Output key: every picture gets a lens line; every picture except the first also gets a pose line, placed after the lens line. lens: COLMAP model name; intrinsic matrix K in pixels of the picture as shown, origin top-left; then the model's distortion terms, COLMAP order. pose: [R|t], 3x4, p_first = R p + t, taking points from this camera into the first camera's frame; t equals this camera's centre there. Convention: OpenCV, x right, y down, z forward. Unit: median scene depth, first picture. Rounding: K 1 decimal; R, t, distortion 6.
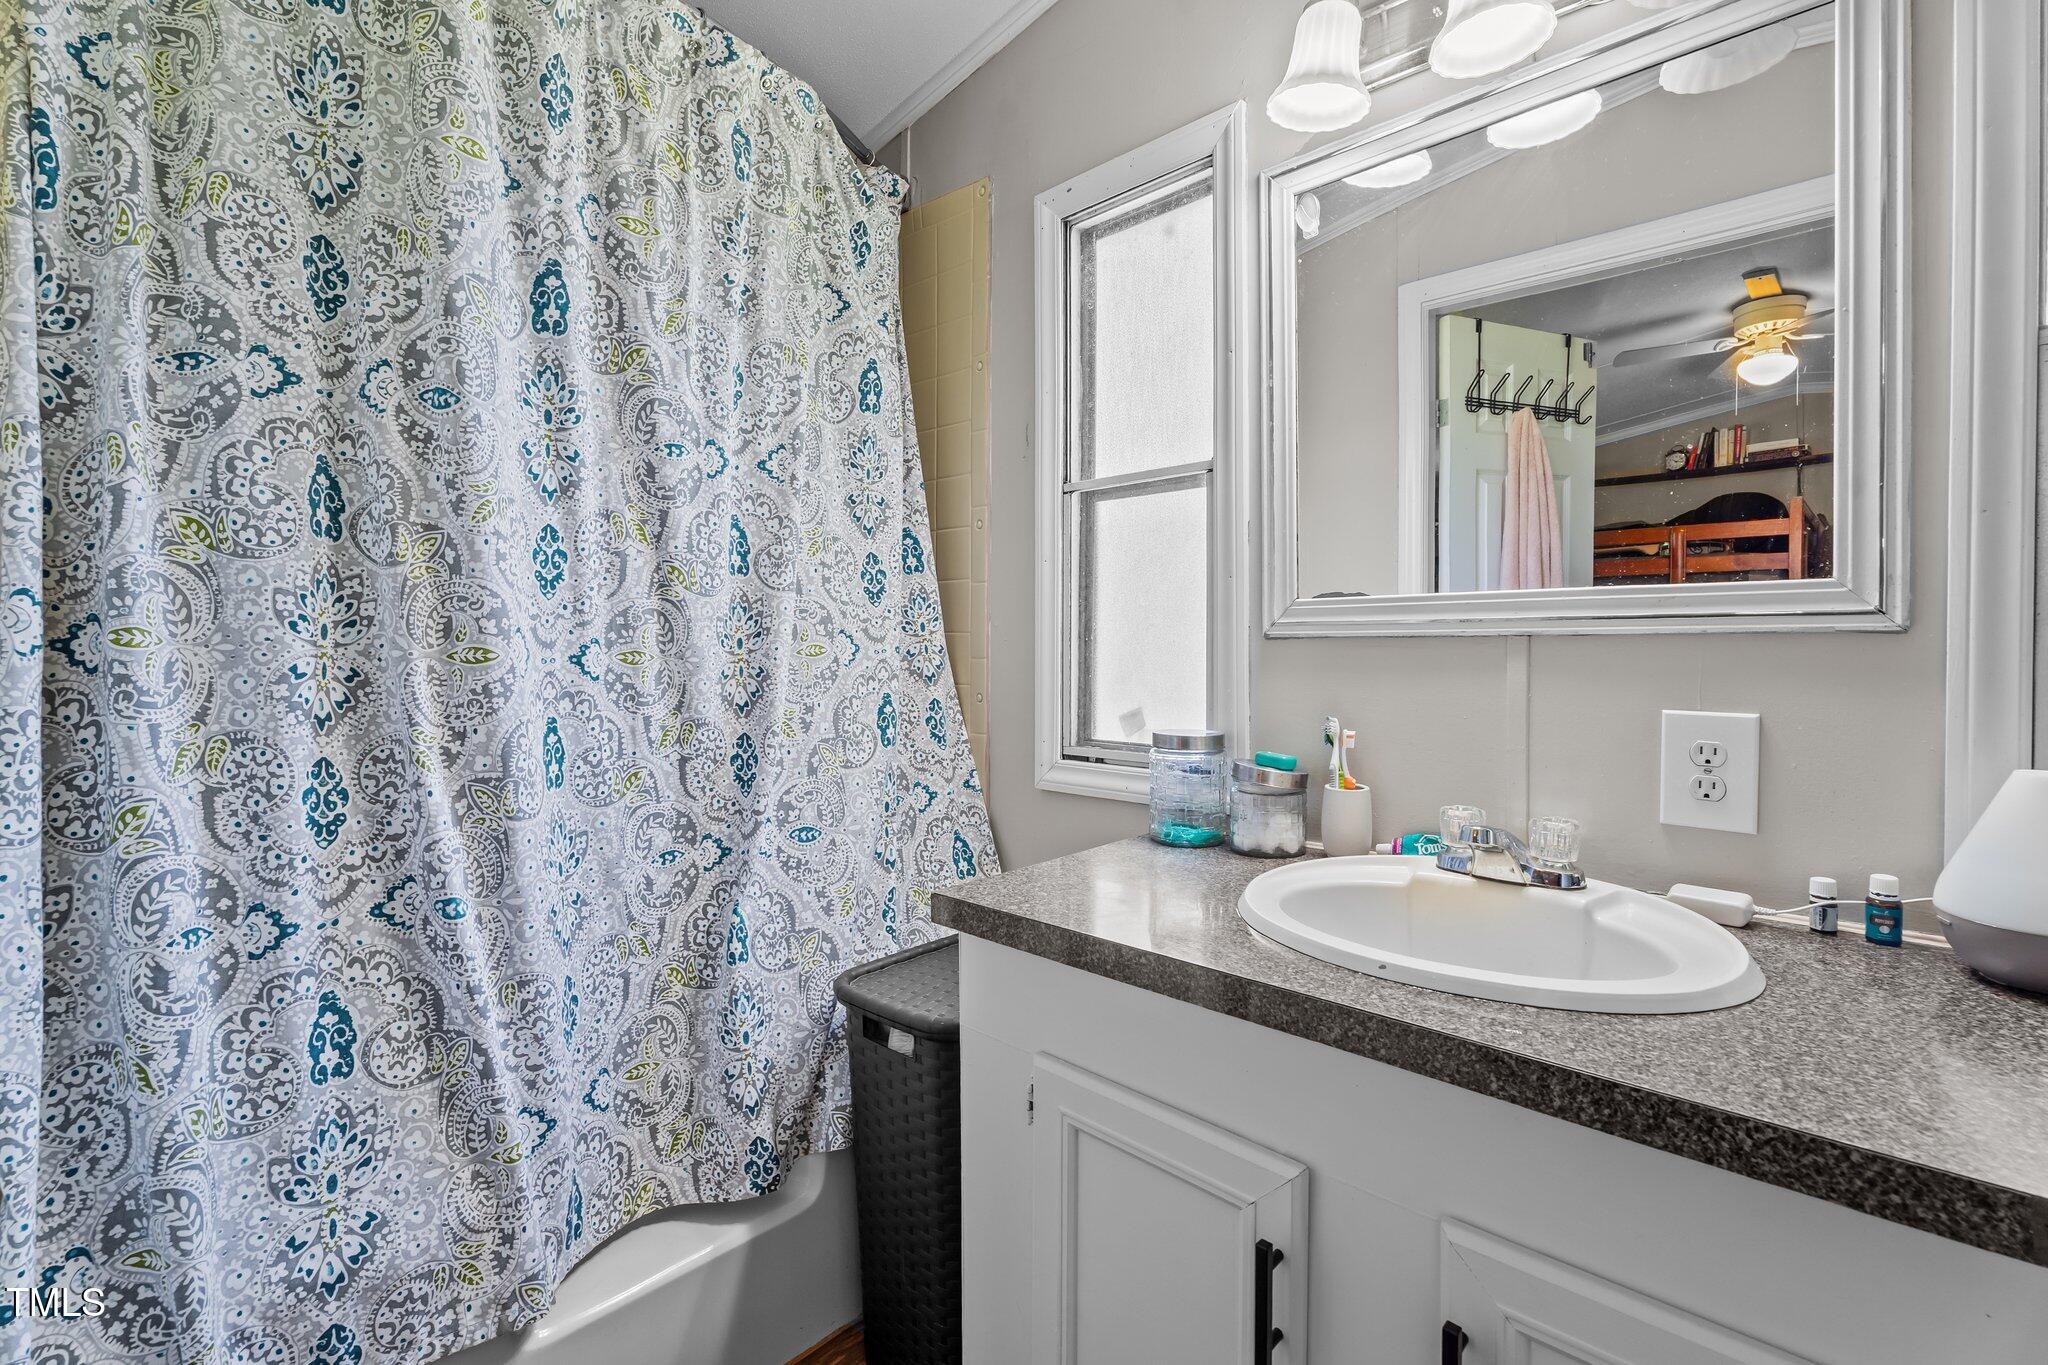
lens RADIAL K [[923.2, 0, 1029.3], [0, 923.2, 669.8], [0, 0, 1]] dist [-0.000183, -0.000058]
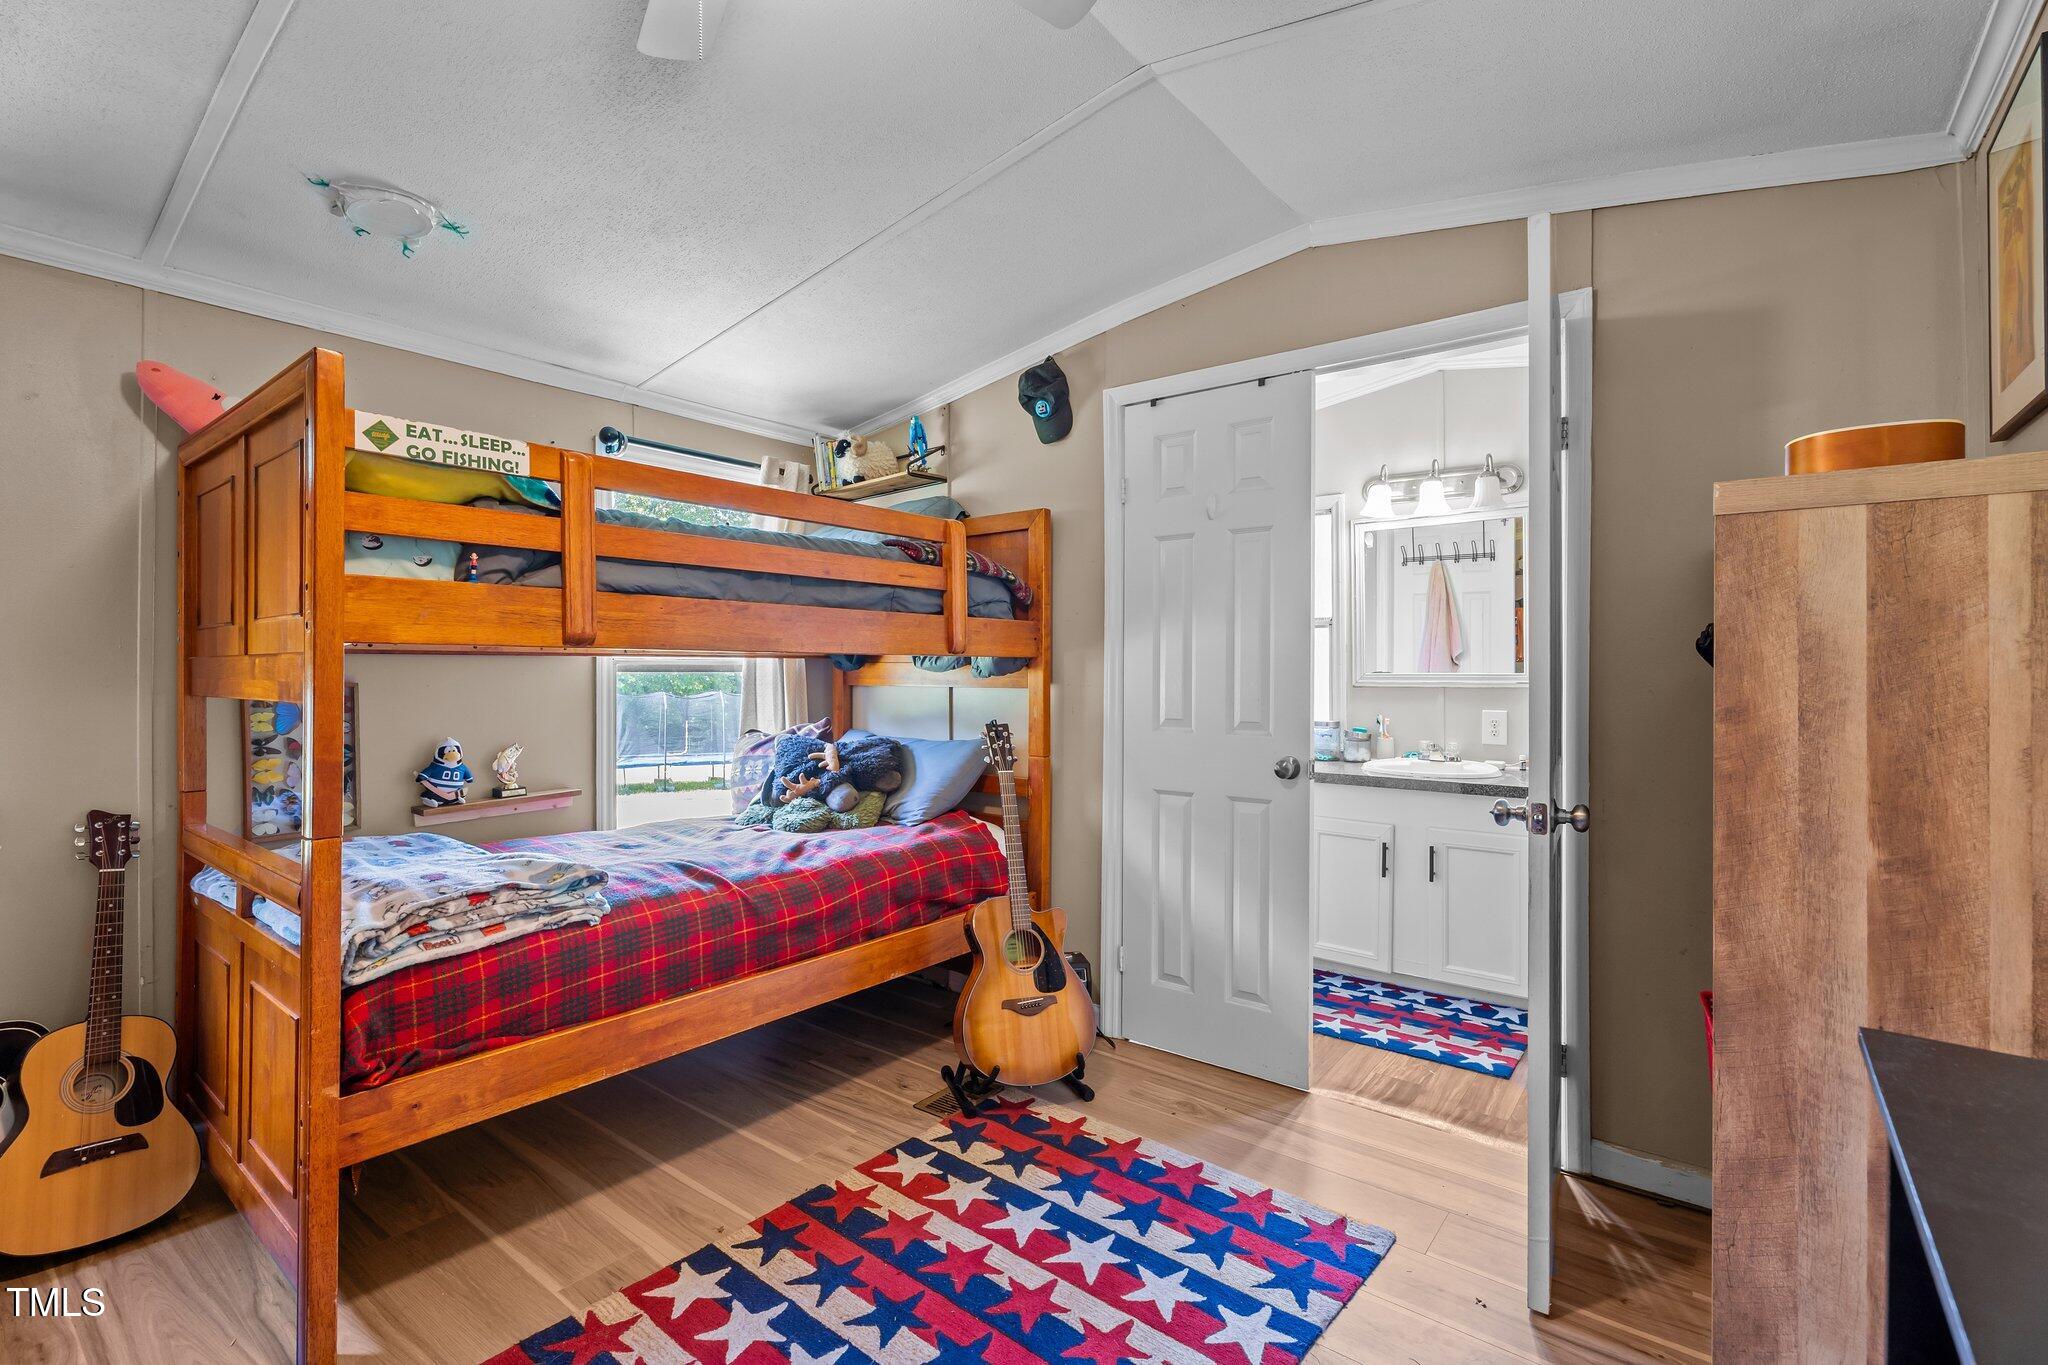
lens RADIAL K [[923.2, 0, 1017.5], [0, 923.2, 680.7], [0, 0, 1]] dist [-0.000183, -0.000058]
pose [[0.995151, 0.007041, 0.098110, -1.097370], [-0.005464, 0.999852, -0.016327, -0.001225], [-0.098211, 0.015712, 0.995042, -1.795904]]
